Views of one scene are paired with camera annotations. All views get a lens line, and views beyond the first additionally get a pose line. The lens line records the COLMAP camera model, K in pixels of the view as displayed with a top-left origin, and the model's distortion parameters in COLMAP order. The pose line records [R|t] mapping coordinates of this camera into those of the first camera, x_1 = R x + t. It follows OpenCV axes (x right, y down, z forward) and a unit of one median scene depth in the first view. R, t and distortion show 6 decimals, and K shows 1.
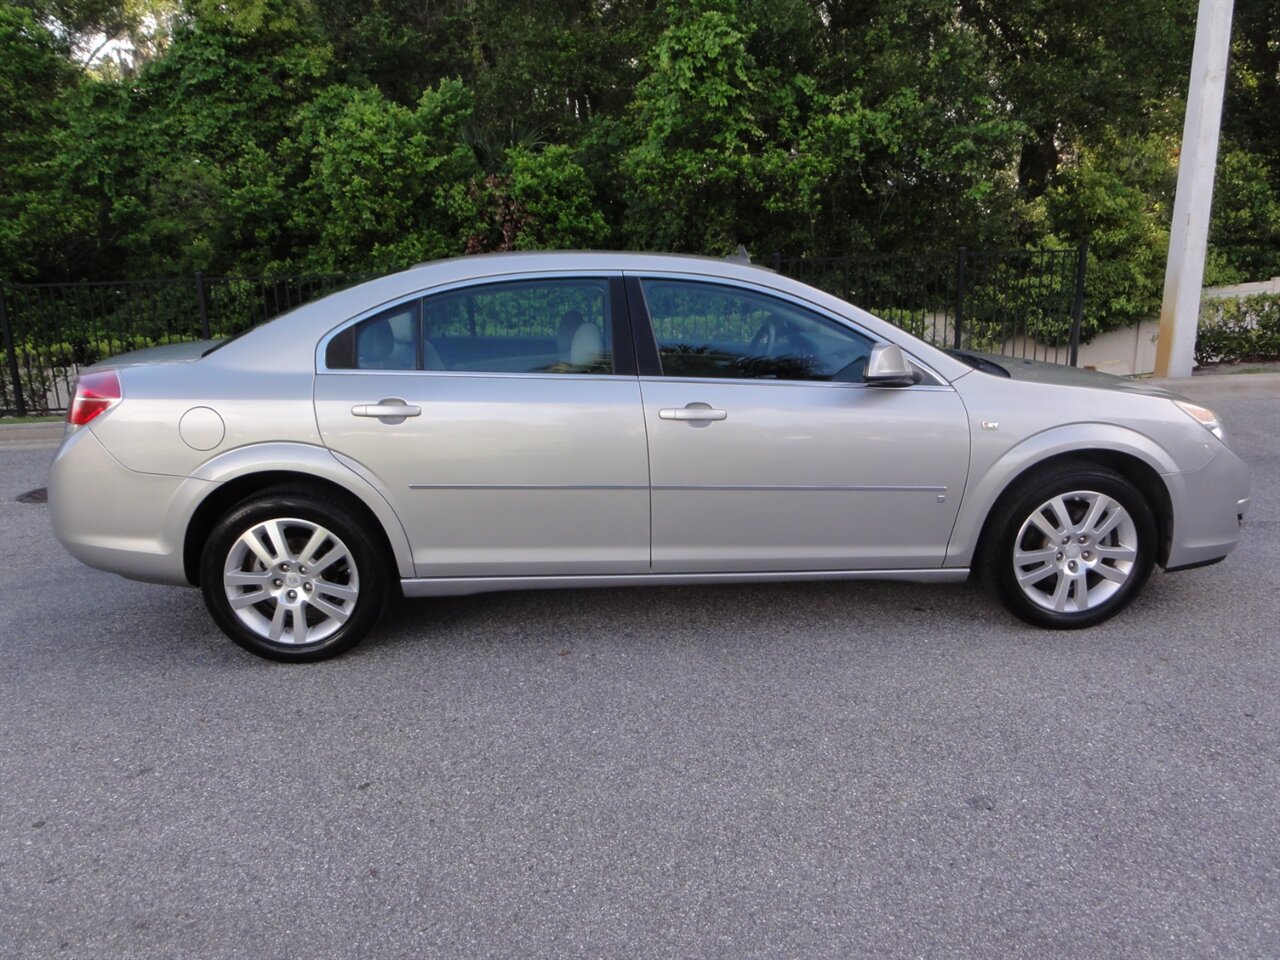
lens RADIAL K [[907.4, 0, 640.6], [0, 907.4, 477.8], [0, 0, 1]] dist [0.000803, -0.001971]
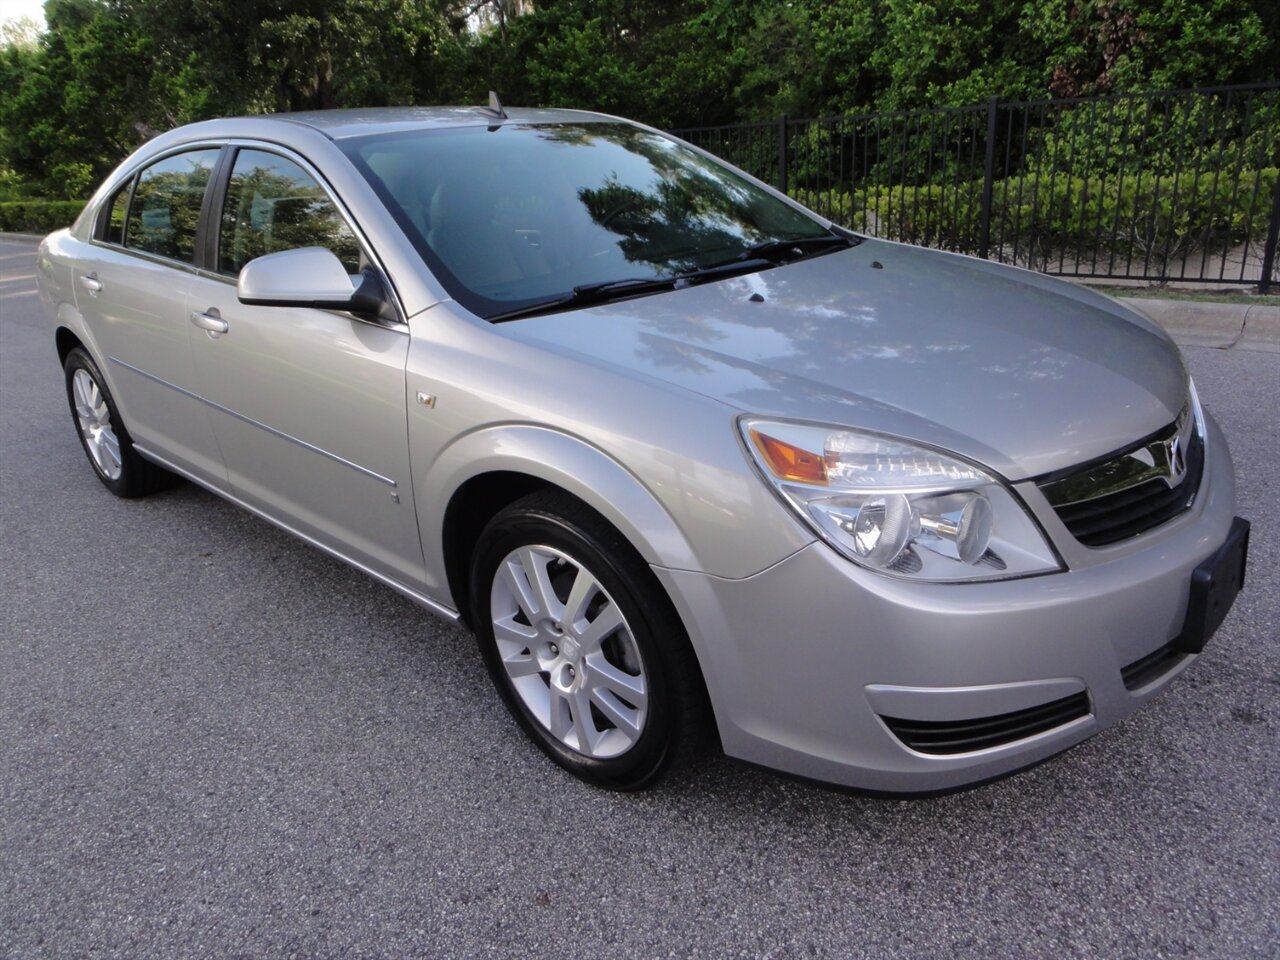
lens RADIAL K [[907.4, 0, 639.5], [0, 907.4, 481.8], [0, 0, 1]] dist [0.000803, -0.001971]
pose [[0.694591, 0.239487, -0.678372, 0.191286], [-0.126075, 0.968893, 0.212961, -0.031653], [0.708271, -0.062394, 0.703178, 0.143431]]
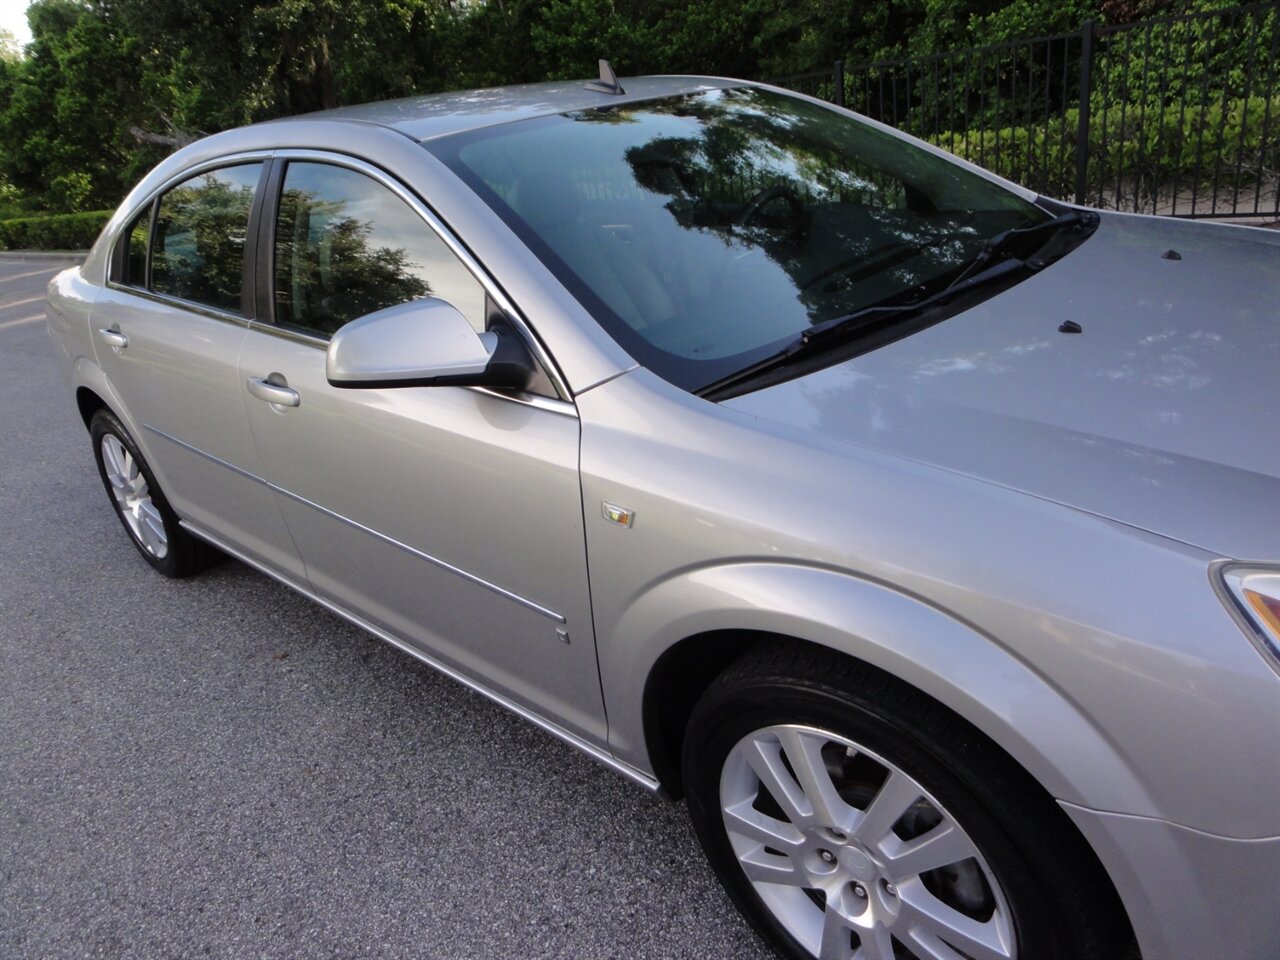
lens RADIAL K [[907.4, 0, 641.2], [0, 907.4, 483.7], [0, 0, 1]] dist [0.000803, -0.001971]
pose [[0.696863, 0.214558, -0.684359, 0.142790], [-0.049600, 0.966336, 0.252456, -0.037340], [0.715487, -0.141983, 0.684046, 0.154081]]
